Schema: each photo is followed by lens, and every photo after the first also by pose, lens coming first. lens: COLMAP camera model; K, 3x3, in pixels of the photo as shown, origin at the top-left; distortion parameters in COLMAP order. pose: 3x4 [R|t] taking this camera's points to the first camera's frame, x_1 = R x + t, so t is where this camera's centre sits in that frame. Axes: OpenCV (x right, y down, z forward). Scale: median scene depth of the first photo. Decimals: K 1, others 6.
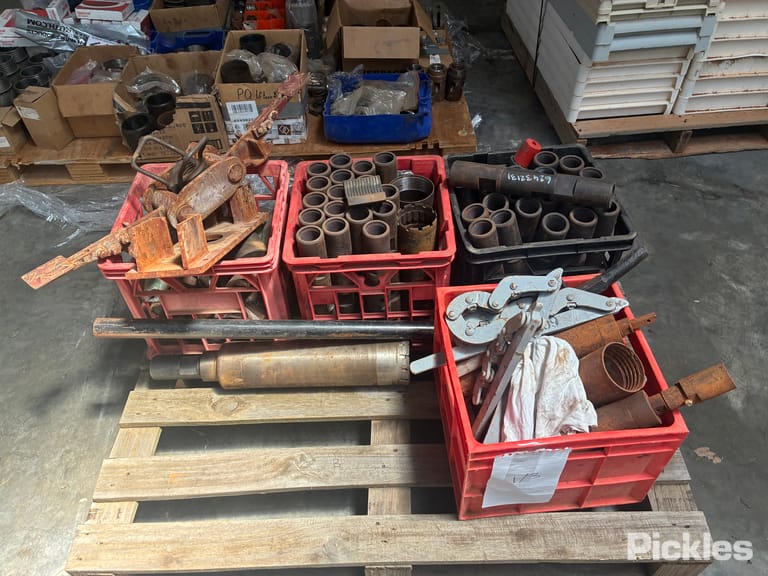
lens RADIAL K [[583.8, 0, 384.6], [0, 583.8, 284.1], [0, 0, 1]] dist [0.065309, -0.086782]
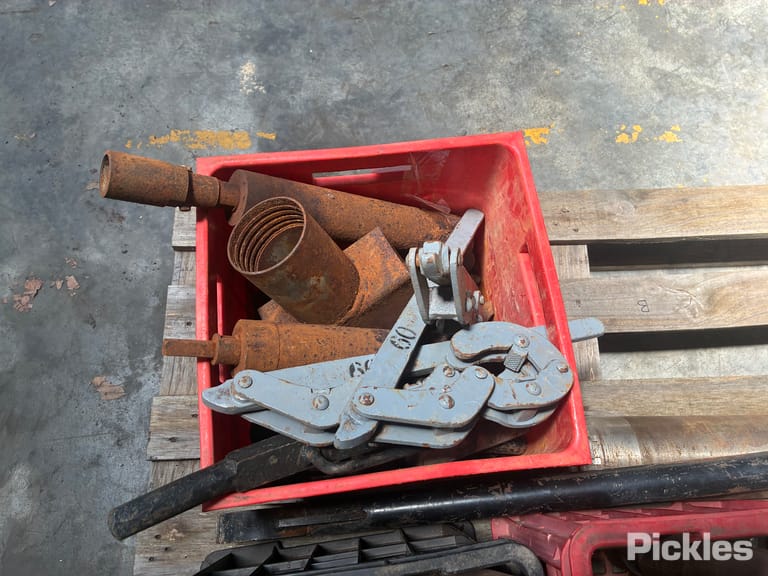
lens RADIAL K [[583.8, 0, 391.0], [0, 583.8, 288.0], [0, 0, 1]] dist [0.065309, -0.086782]
pose [[-0.999601, 0.025994, -0.011039, 0.149424], [-0.022291, -0.486234, 0.873544, -0.196619], [0.017340, 0.873442, 0.486620, 0.391777]]
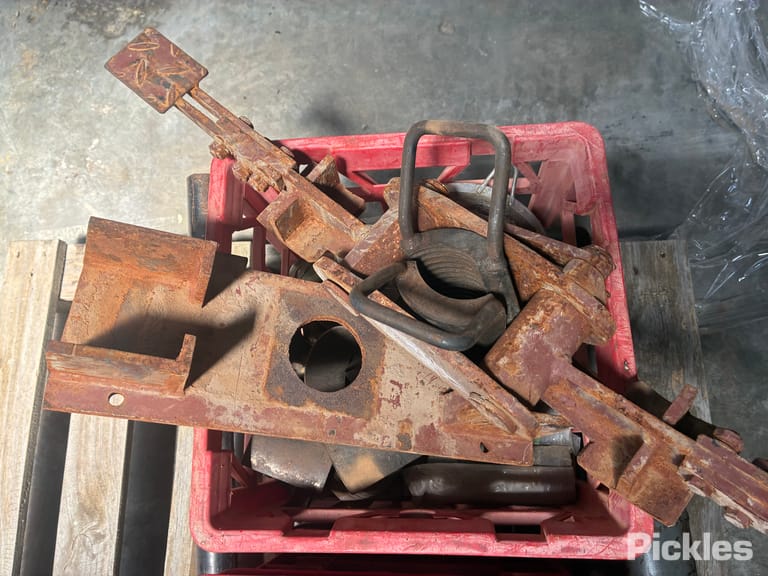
lens RADIAL K [[583.8, 0, 379.8], [0, 583.8, 285.9], [0, 0, 1]] dist [0.065309, -0.086782]
pose [[-0.021949, 0.972924, -0.230081, -0.167931], [-0.640998, 0.162915, 0.750054, -0.270403], [0.767229, 0.163944, 0.620066, 0.502472]]
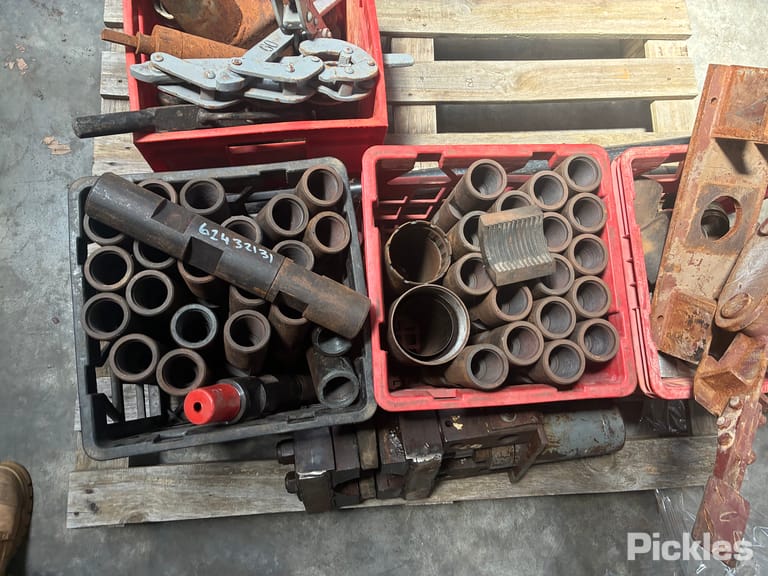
lens RADIAL K [[583.8, 0, 379.7], [0, 583.8, 281.2], [0, 0, 1]] dist [0.065309, -0.086782]
pose [[-0.996035, 0.022675, -0.086018, 0.099836], [-0.082644, -0.593642, 0.800474, -0.415259], [-0.032913, 0.804410, 0.593162, 0.435254]]
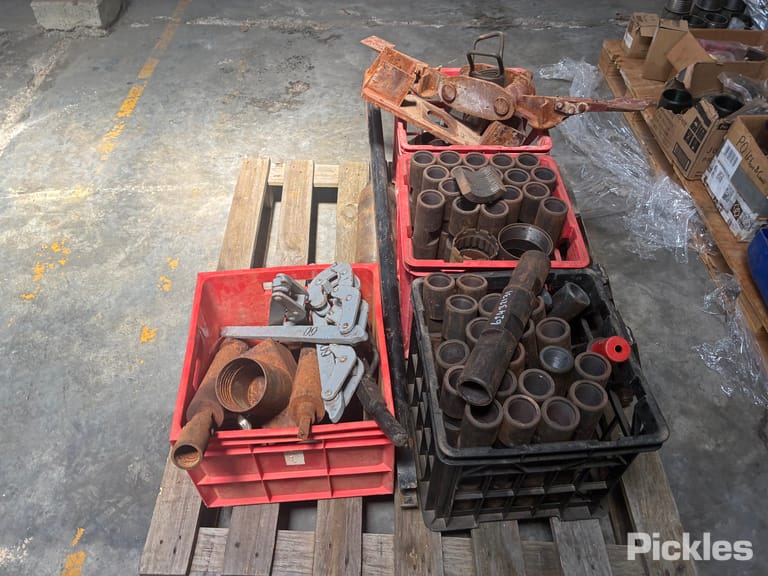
lens RADIAL K [[583.8, 0, 377.1], [0, 583.8, 286.7], [0, 0, 1]] dist [0.065309, -0.086782]
pose [[-0.011713, 0.774601, -0.632342, 0.450625], [-0.733899, 0.422860, 0.531585, -0.303032], [0.679158, 0.470301, 0.563526, 0.274253]]
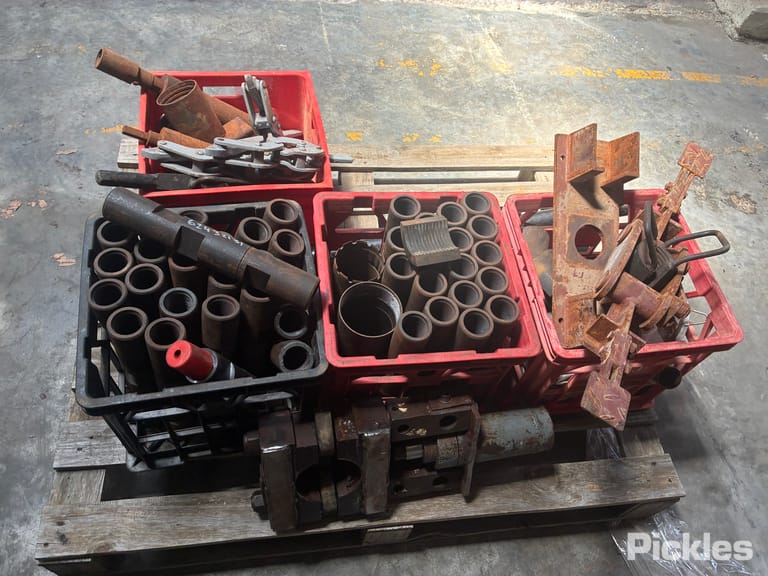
lens RADIAL K [[583.8, 0, 388.8], [0, 583.8, 294.1], [0, 0, 1]] dist [0.065309, -0.086782]
pose [[-0.988076, 0.038281, -0.149131, 0.089936], [-0.153966, -0.244491, 0.957350, -0.593543], [0.000187, 0.968896, 0.247470, 0.560412]]
